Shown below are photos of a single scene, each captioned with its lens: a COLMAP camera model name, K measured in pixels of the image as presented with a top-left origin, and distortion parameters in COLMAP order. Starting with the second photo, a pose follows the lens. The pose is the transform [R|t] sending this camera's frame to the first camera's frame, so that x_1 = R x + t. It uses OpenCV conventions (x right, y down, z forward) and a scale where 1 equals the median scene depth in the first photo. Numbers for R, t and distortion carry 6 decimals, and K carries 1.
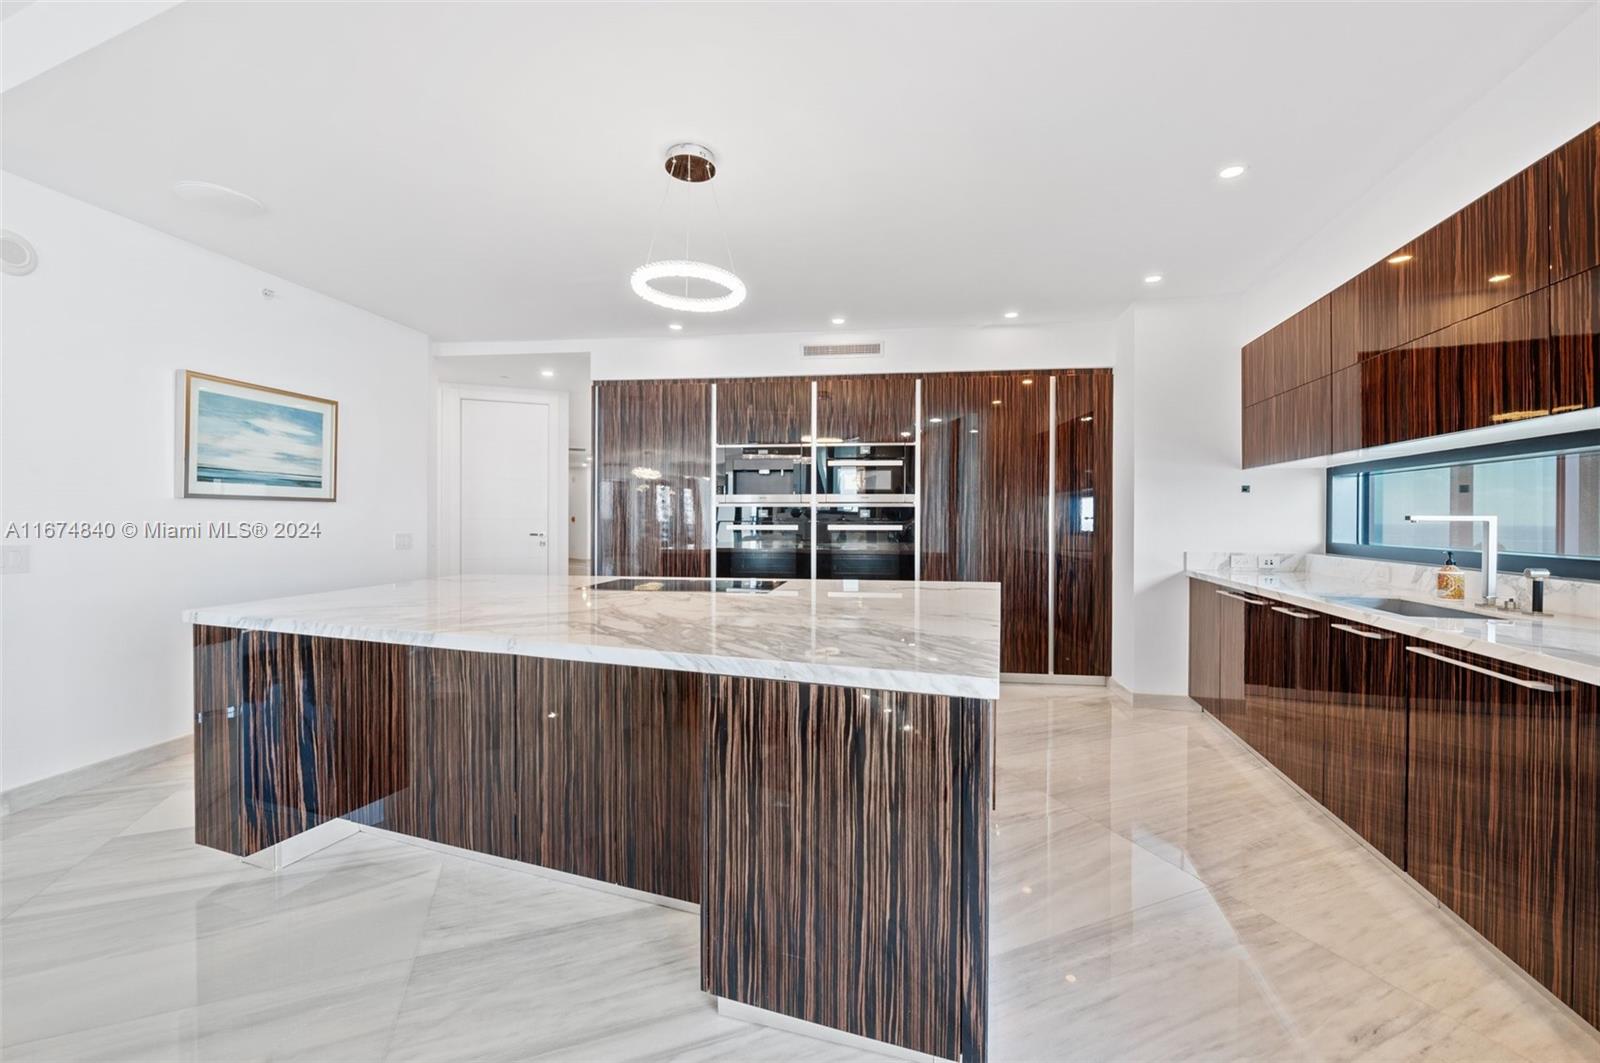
lens RADIAL K [[630.6, 0, 784.5], [0, 630.6, 515.8], [0, 0, 1]] dist [-0.010533, -0.000045]
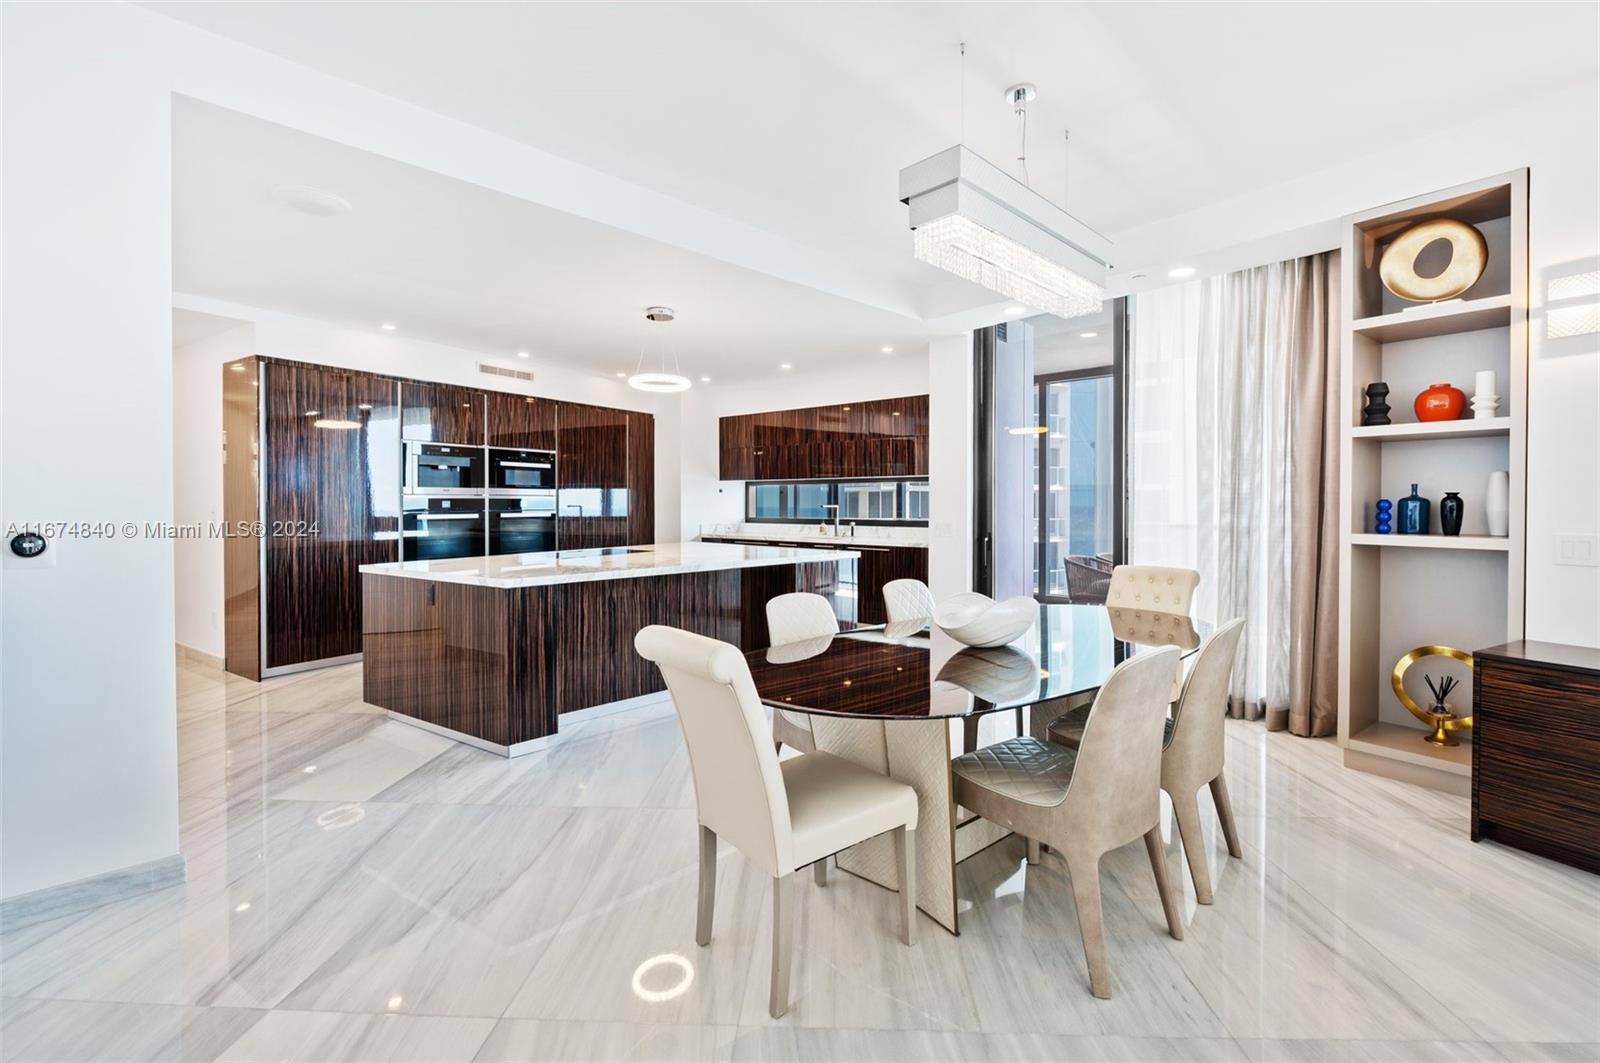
lens RADIAL K [[704.2, 0, 786.0], [0, 704.2, 511.6], [0, 0, 1]] dist [-0.012712, -0.000766]
pose [[0.439033, -0.015008, 0.898346, -0.928125], [-0.002467, 0.999837, 0.017910, -0.014644], [-0.898468, -0.010079, 0.438924, -0.112974]]
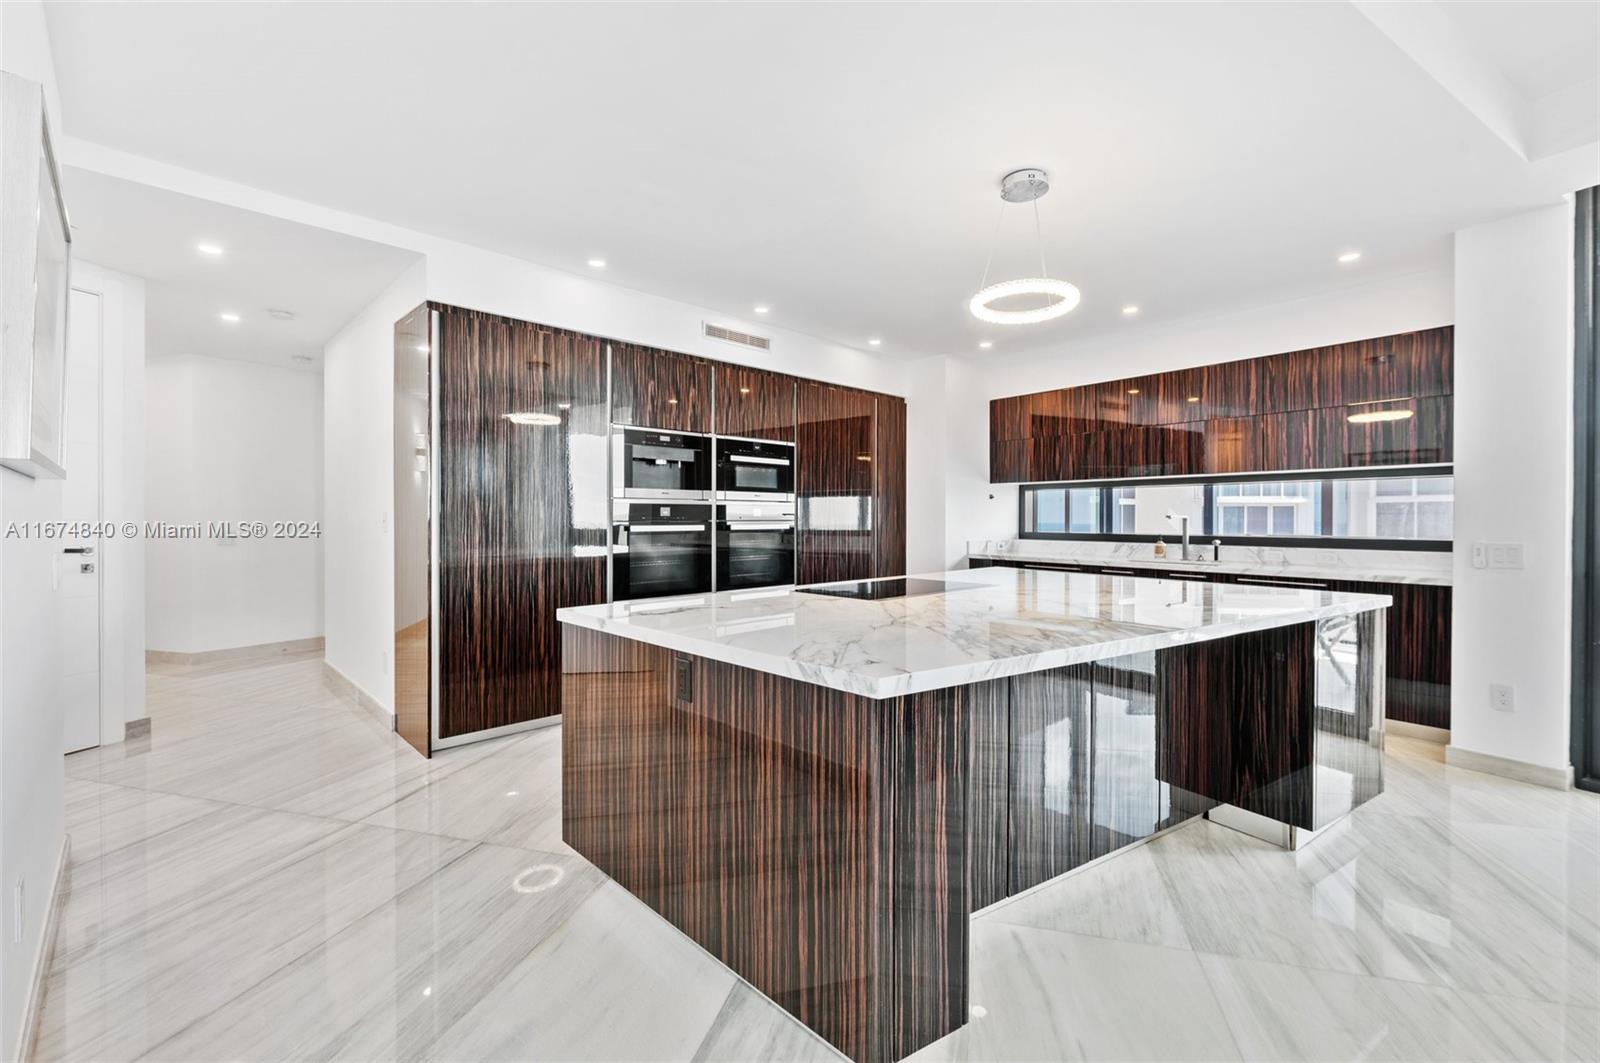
lens RADIAL K [[686.4, 0, 800.4], [0, 686.4, 524.7], [0, 0, 1]] dist [-0.011032, -0.000252]
pose [[0.614182, -0.011187, 0.789085, -0.665526], [-0.003423, 0.999852, 0.016840, -0.002230], [-0.789157, -0.013043, 0.614053, 0.298085]]
